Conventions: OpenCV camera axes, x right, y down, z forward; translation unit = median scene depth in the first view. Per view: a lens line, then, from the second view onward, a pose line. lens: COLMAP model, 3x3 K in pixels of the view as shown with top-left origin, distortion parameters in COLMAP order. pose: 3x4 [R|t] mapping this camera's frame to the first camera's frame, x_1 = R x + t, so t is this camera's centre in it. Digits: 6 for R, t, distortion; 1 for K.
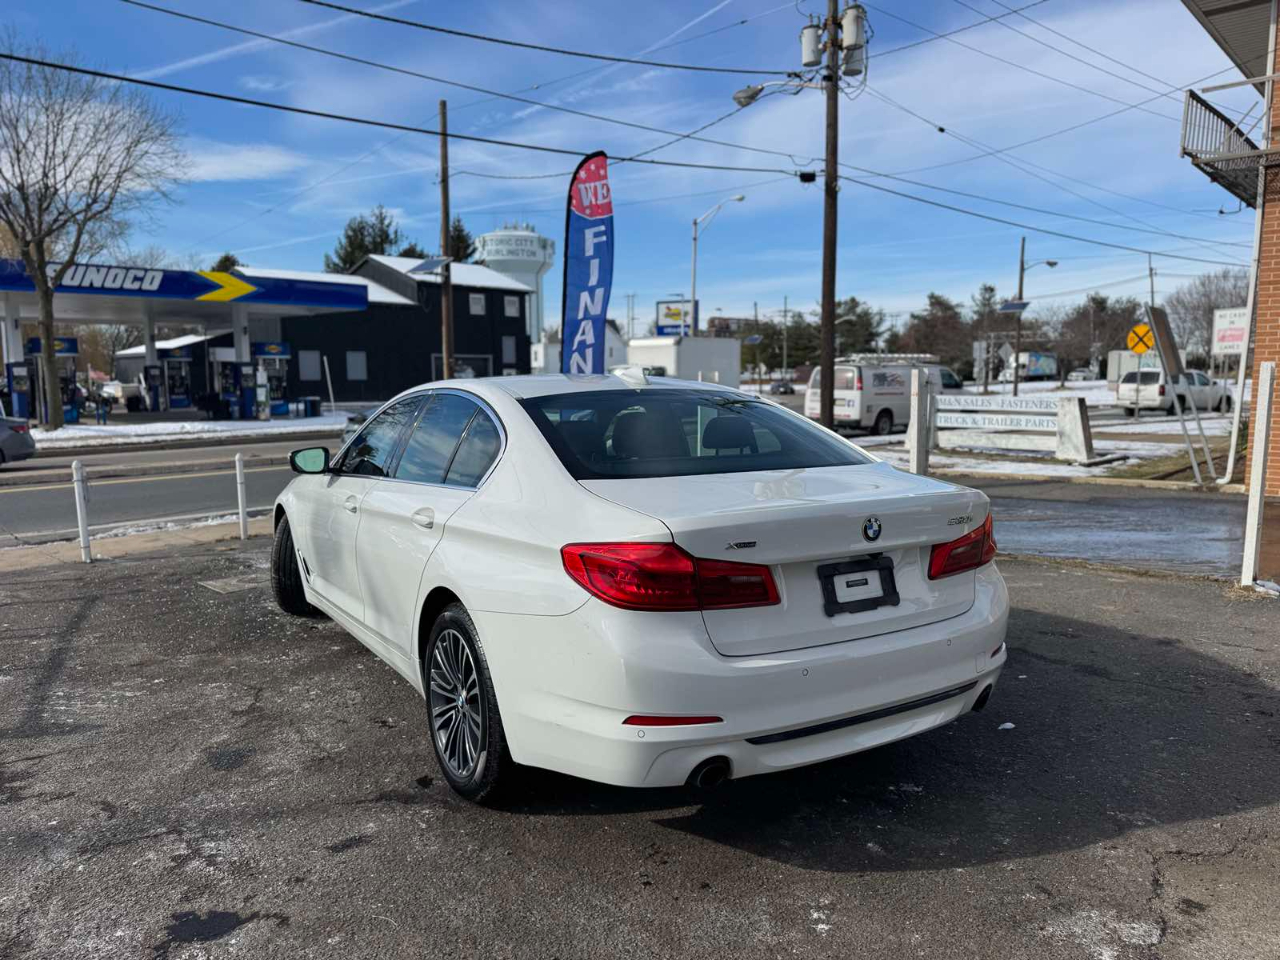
lens RADIAL K [[901.4, 0, 640.0], [0, 901.4, 480.0], [0, 0, 1]] dist [0.020126, -0.027428]
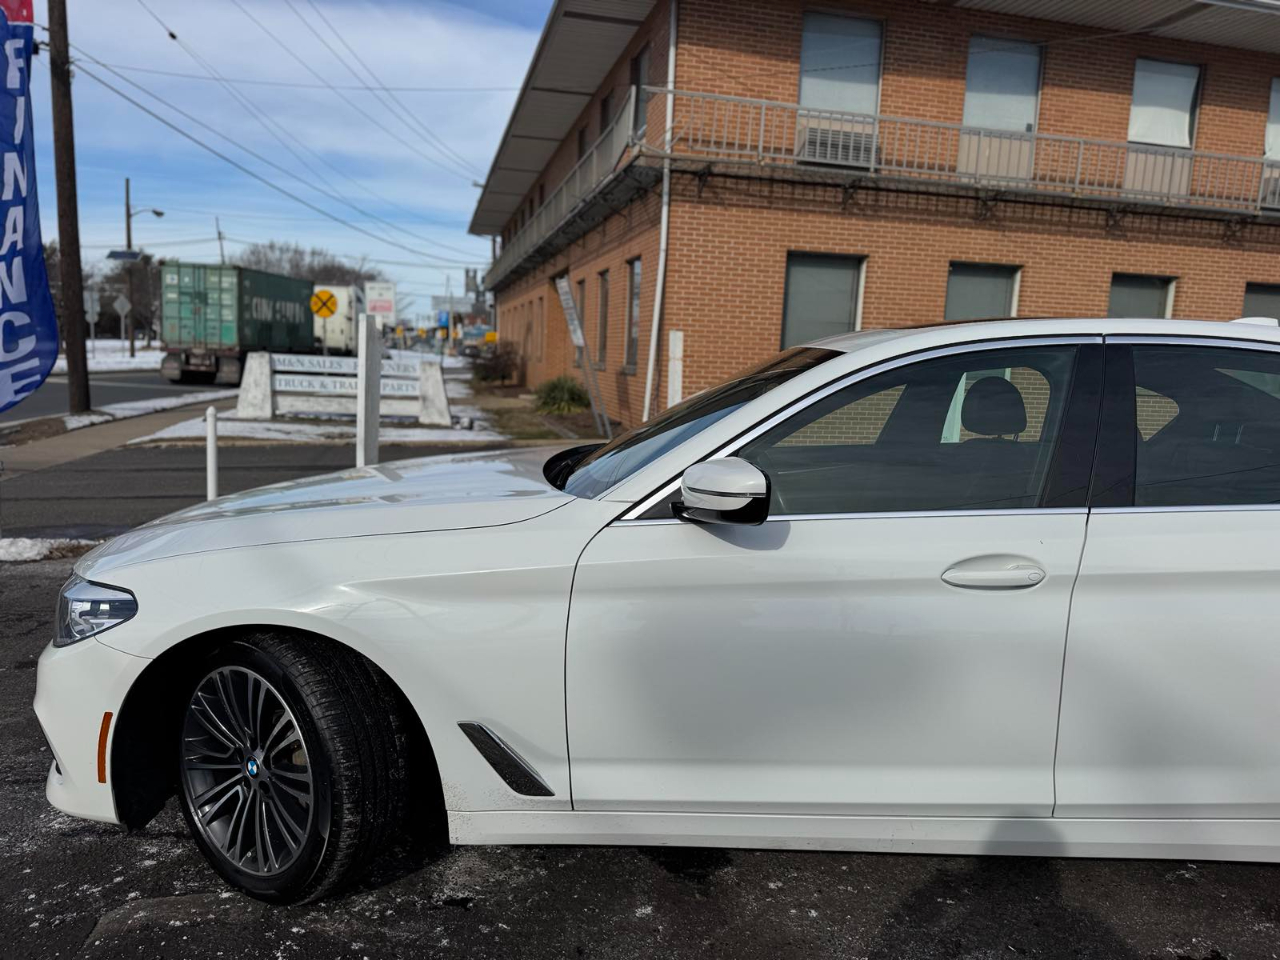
lens RADIAL K [[901.4, 0, 640.0], [0, 901.4, 480.0], [0, 0, 1]] dist [0.020126, -0.027428]
pose [[0.548543, -0.089956, 0.831269, -0.217714], [0.054723, 0.995927, 0.071664, -0.017828], [-0.834330, 0.006179, 0.551231, 0.239724]]
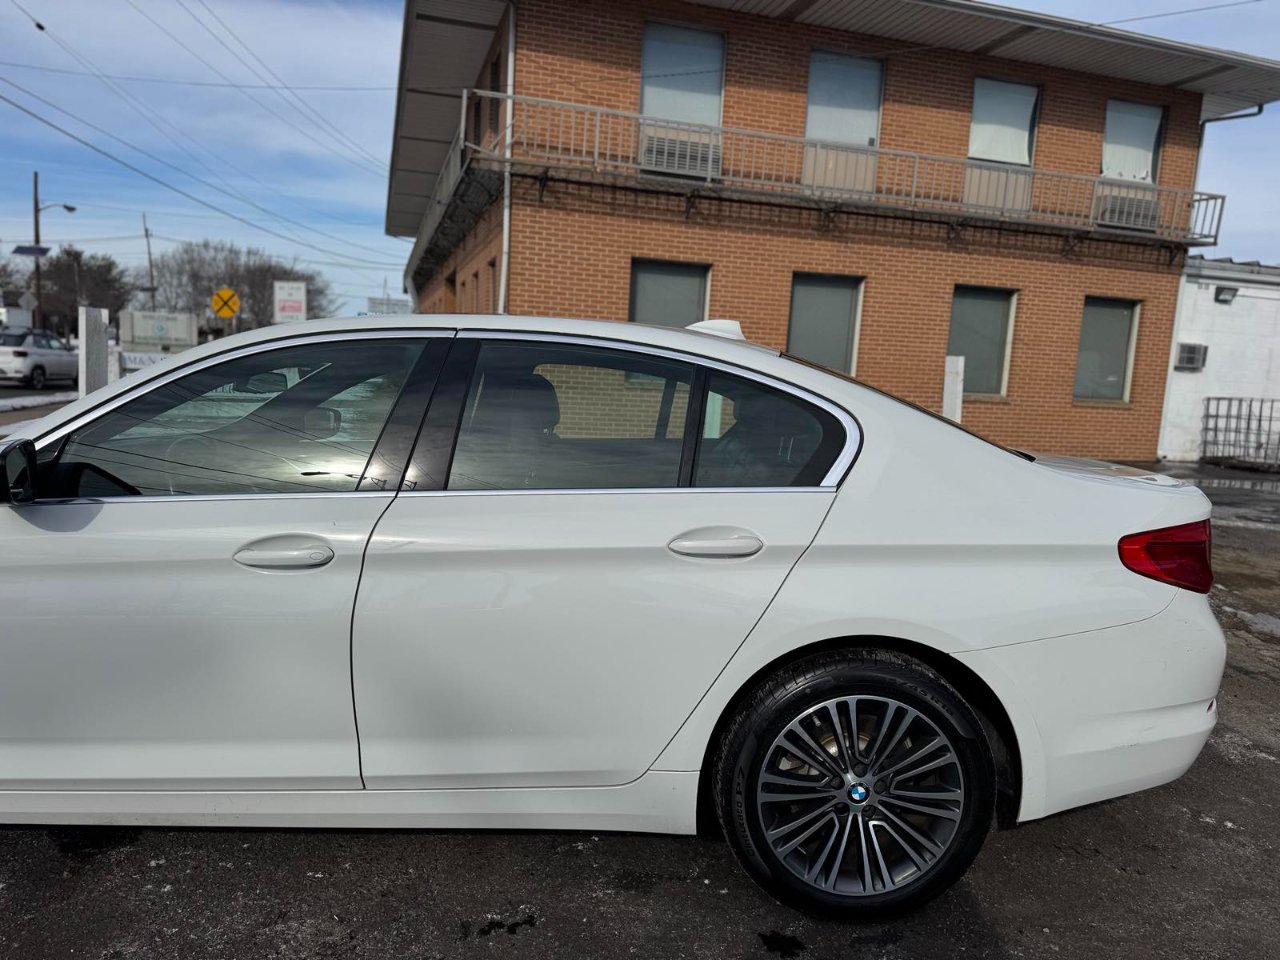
lens RADIAL K [[895.3, 0, 640.0], [0, 895.3, 480.0], [0, 0, 1]] dist [0.043385, -0.050949]
pose [[0.505332, -0.080663, 0.859146, -0.170778], [0.044506, 0.996733, 0.067403, -0.009893], [-0.861776, 0.004176, 0.507271, 0.156496]]
